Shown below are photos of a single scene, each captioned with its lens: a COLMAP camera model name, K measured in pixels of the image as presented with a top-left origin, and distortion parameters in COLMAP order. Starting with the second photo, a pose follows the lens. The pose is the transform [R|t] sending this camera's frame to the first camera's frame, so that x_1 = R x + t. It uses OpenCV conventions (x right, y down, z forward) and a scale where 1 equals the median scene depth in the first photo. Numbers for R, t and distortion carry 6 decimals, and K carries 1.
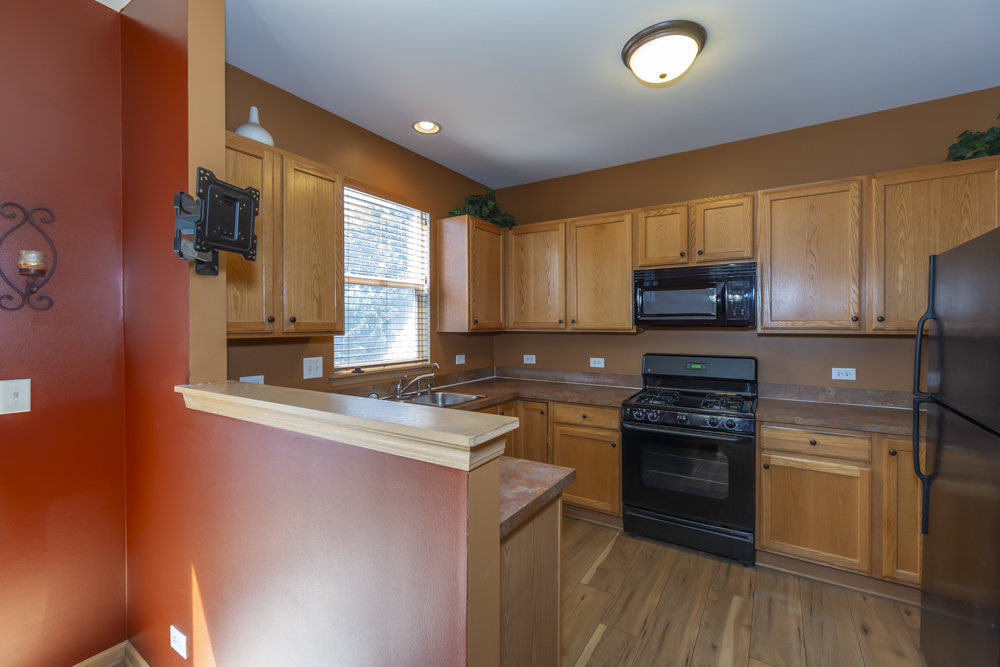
lens RADIAL K [[428.2, 0, 498.9], [0, 428.2, 327.1], [0, 0, 1]] dist [-0.001199, -0.000089]
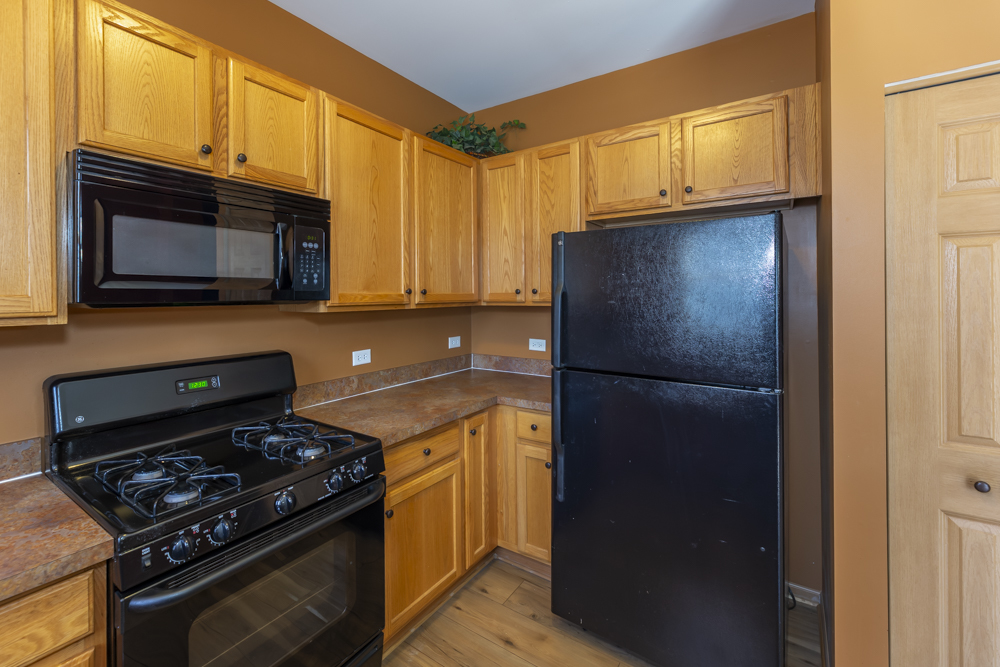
lens RADIAL K [[441.0, 0, 502.8], [0, 441.0, 293.7], [0, 0, 1]] dist [0.002282, 0.000400]
pose [[0.024283, 0.002463, 0.999702, -0.047123], [0.009885, 0.999947, -0.002704, -0.009790], [-0.999656, 0.009948, 0.024258, 0.718598]]
